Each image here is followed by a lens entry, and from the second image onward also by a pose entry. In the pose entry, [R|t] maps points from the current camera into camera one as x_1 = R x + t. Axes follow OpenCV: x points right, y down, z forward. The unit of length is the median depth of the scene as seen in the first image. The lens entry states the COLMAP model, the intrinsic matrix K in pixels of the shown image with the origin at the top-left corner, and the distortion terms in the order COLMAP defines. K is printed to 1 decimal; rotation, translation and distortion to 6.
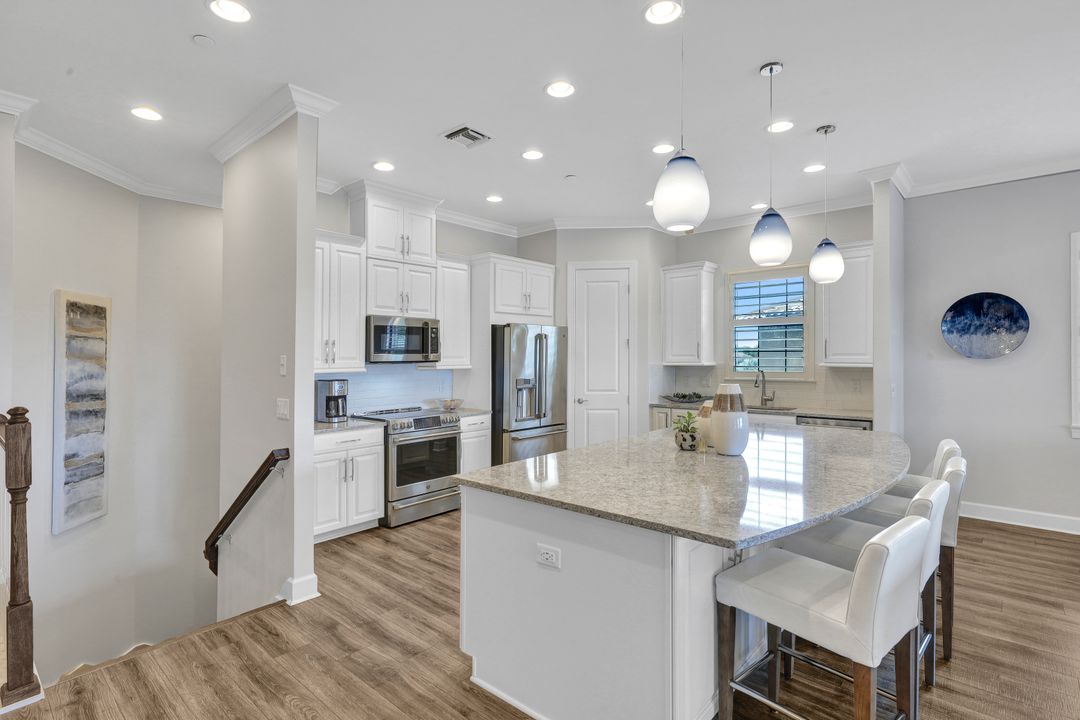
lens RADIAL K [[531.7, 0, 539.6], [0, 531.7, 354.7], [0, 0, 1]] dist [0.001106, 0.000202]
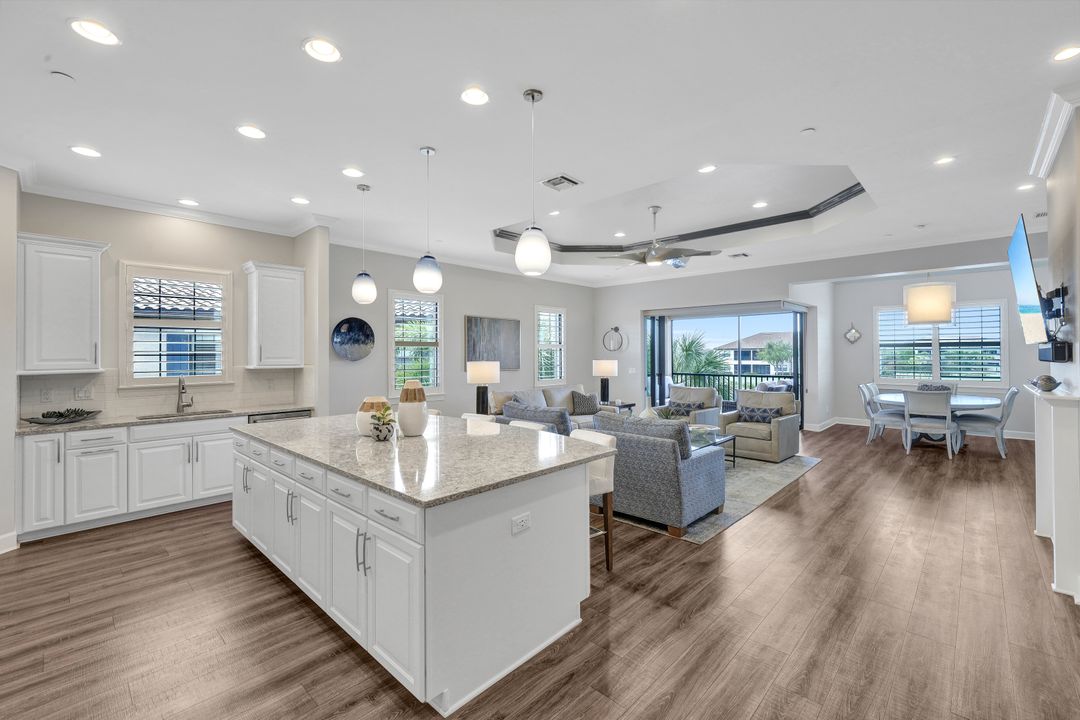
lens RADIAL K [[458.1, 0, 541.7], [0, 458.1, 352.6], [0, 0, 1]] dist [0.011728, -0.000077]
pose [[0.035272, 0.006529, 0.999356, -0.425139], [0.005560, 0.999962, -0.006730, -0.001872], [-0.999362, 0.005793, 0.035235, 0.375463]]
